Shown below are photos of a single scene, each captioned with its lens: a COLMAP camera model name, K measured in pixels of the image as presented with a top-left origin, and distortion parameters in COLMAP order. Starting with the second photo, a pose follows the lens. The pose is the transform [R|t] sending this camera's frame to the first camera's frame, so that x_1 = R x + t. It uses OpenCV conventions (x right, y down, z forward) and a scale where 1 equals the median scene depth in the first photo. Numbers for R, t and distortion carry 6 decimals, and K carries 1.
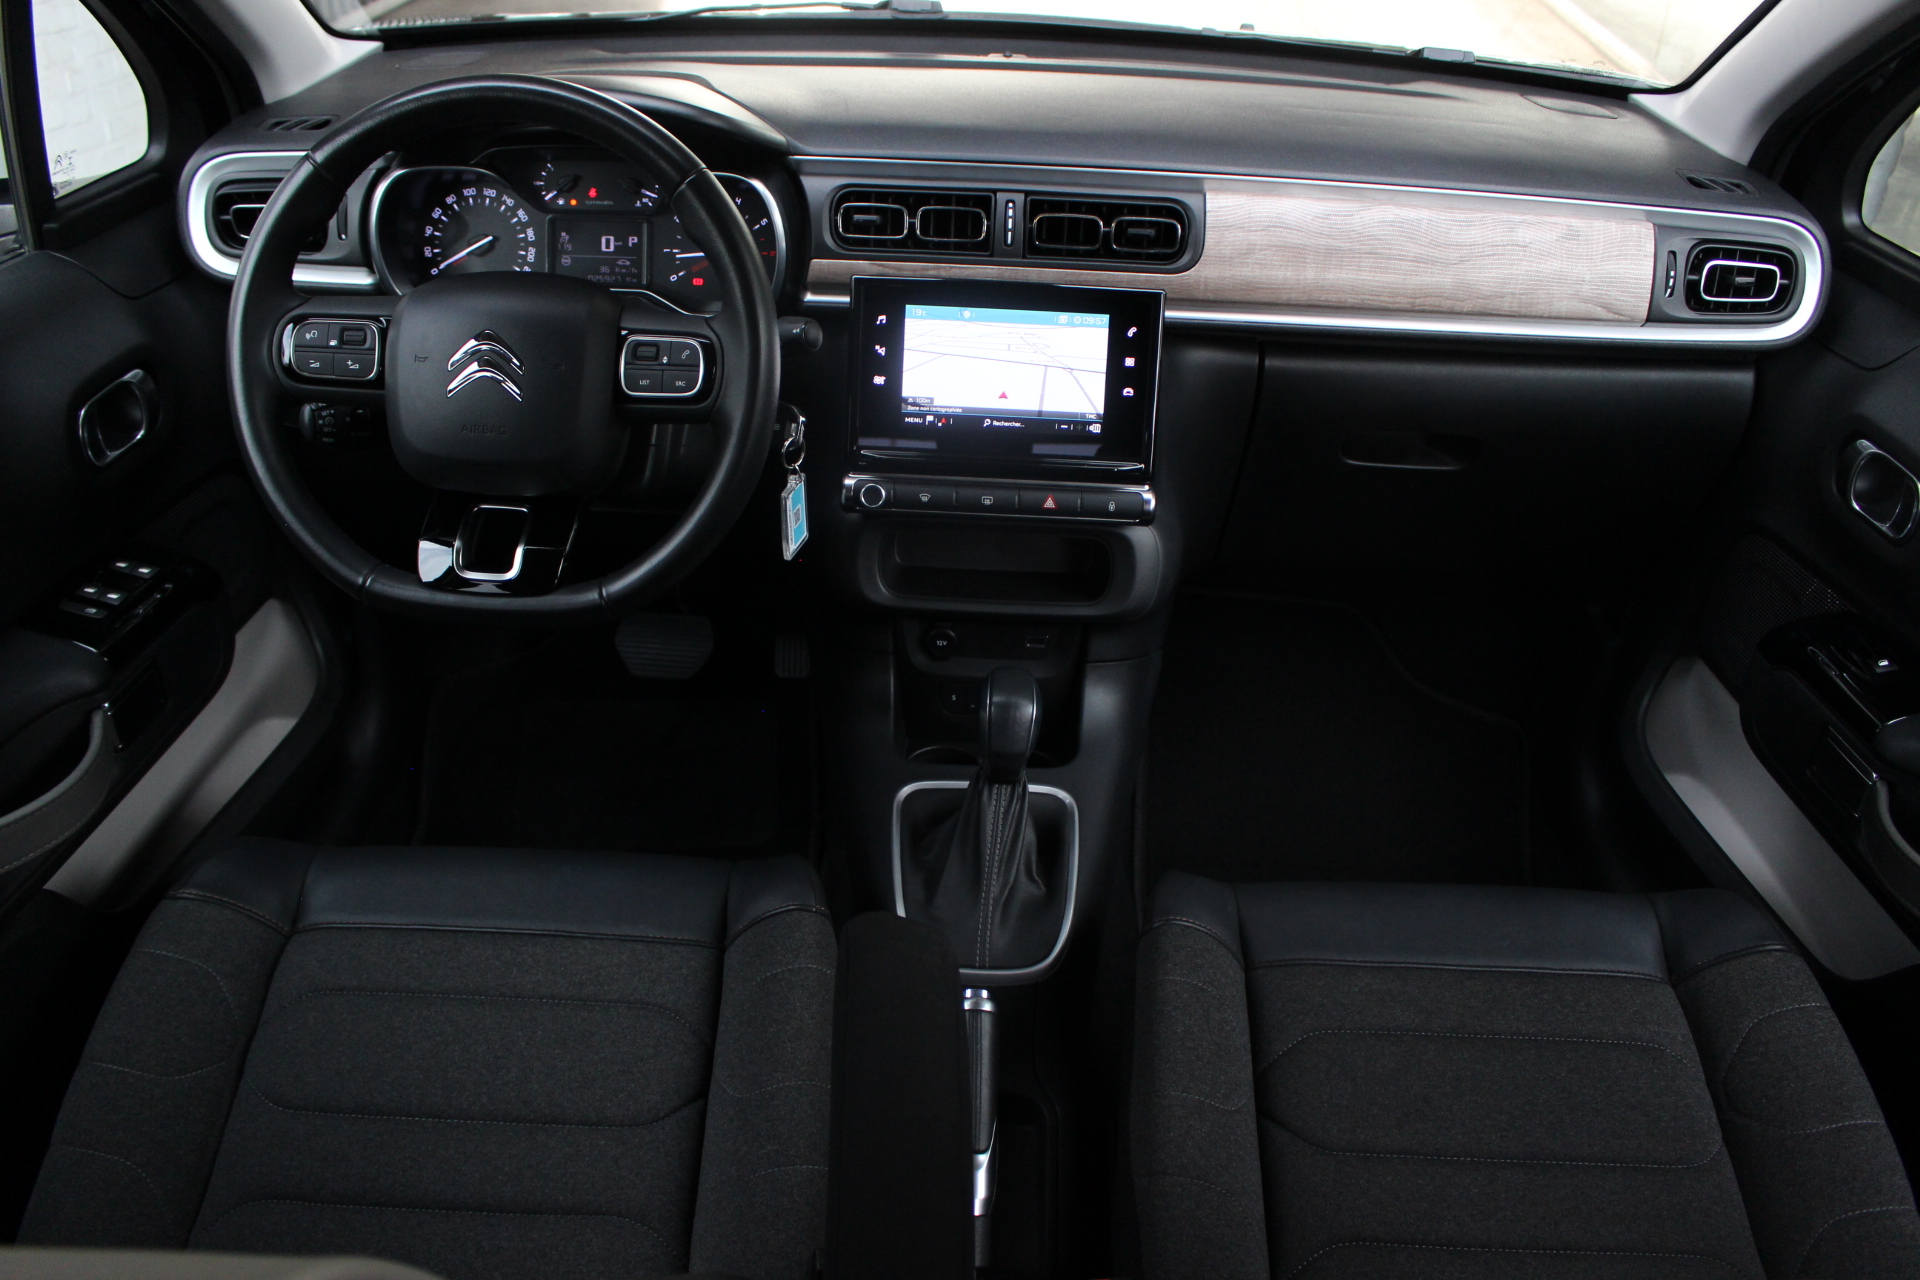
lens RADIAL K [[1616.5, 0, 961.6], [0, 1616.5, 657.2], [0, 0, 1]] dist [-0.129368, 0.085274]
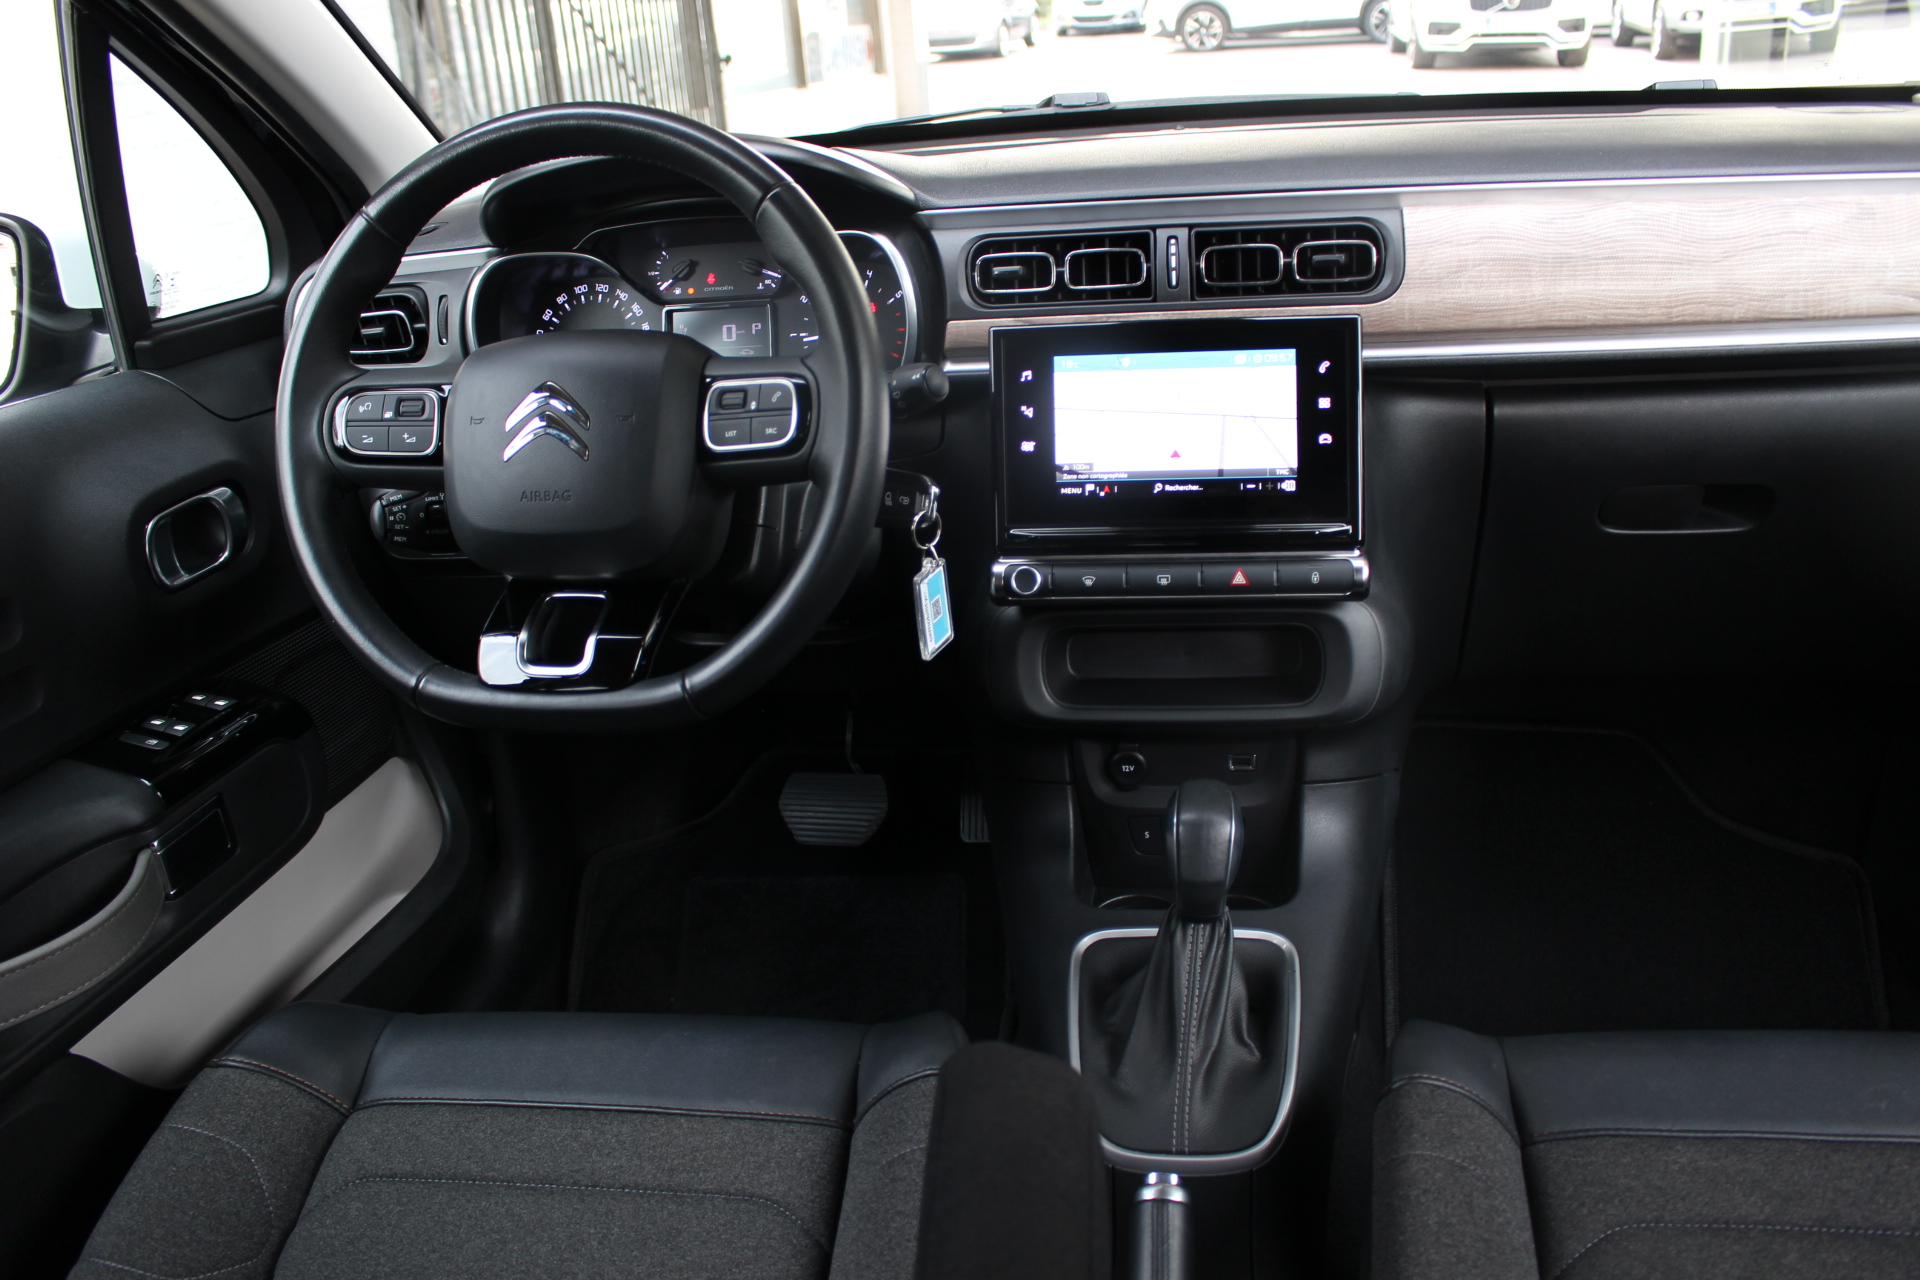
lens RADIAL K [[1616.5, 0, 947.5], [0, 1616.5, 638.7], [0, 0, 1]] dist [-0.129368, 0.085274]
pose [[0.984815, -0.055474, -0.164503, 0.042235], [0.028730, 0.986585, -0.160703, 0.064954], [0.171211, 0.153537, 0.973197, 0.178100]]
